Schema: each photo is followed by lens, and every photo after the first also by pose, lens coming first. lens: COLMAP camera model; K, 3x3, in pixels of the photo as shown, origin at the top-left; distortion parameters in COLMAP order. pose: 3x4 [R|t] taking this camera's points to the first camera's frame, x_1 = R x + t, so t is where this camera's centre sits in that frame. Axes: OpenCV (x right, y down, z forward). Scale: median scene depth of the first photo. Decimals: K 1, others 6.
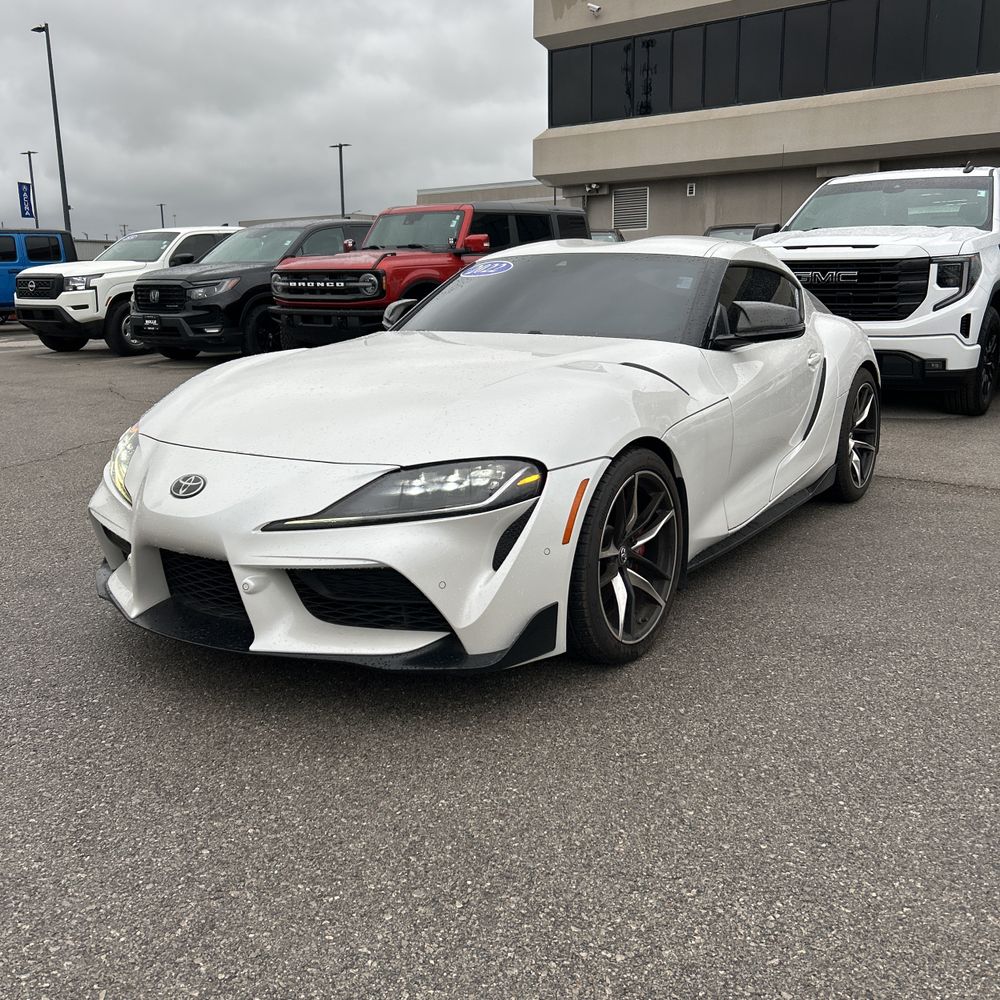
lens RADIAL K [[1008.0, 0, 516.2], [0, 1008.0, 491.2], [0, 0, 1]] dist [0.016107, 0.000000]
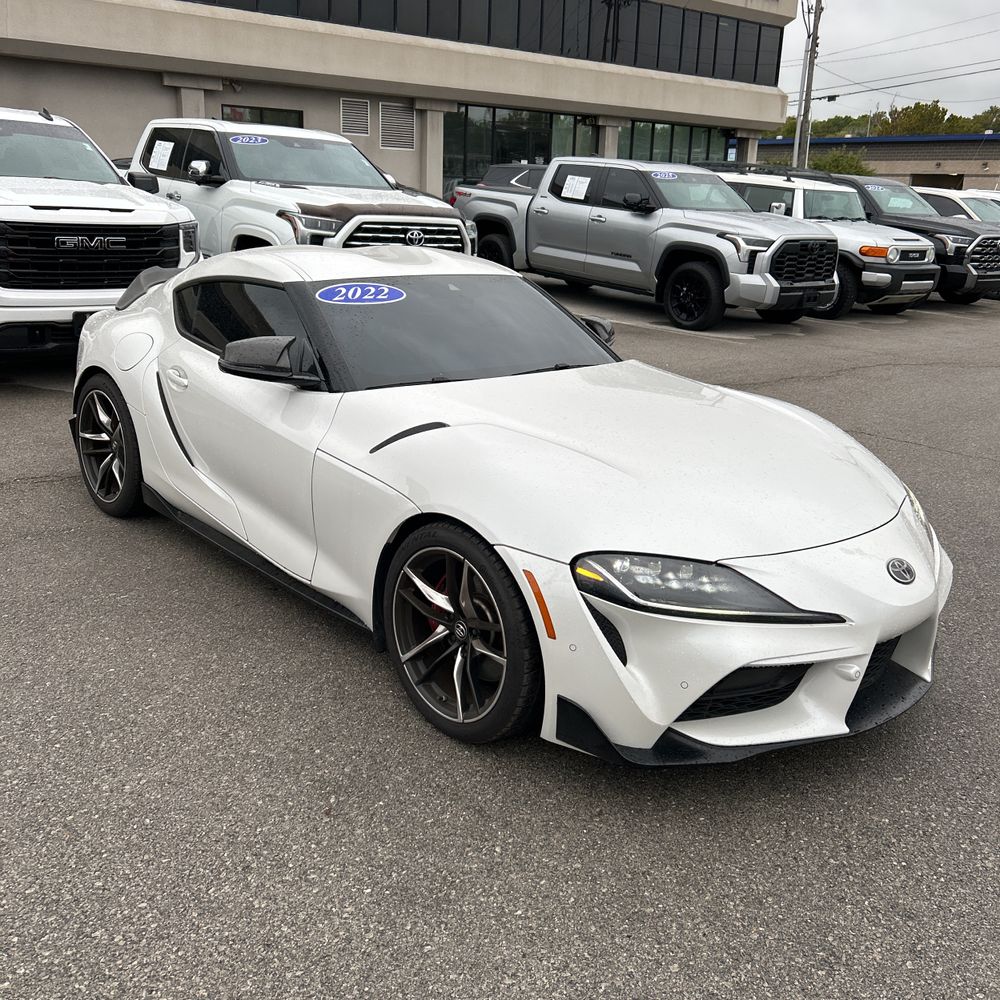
lens RADIAL K [[1008.0, 0, 489.9], [0, 1008.0, 493.2], [0, 0, 1]] dist [0.016107, 0.000000]
pose [[0.252760, -0.255861, 0.933085, -0.367229], [0.153033, 0.962832, 0.222564, -0.100448], [-0.955350, 0.086538, 0.282520, 0.292955]]
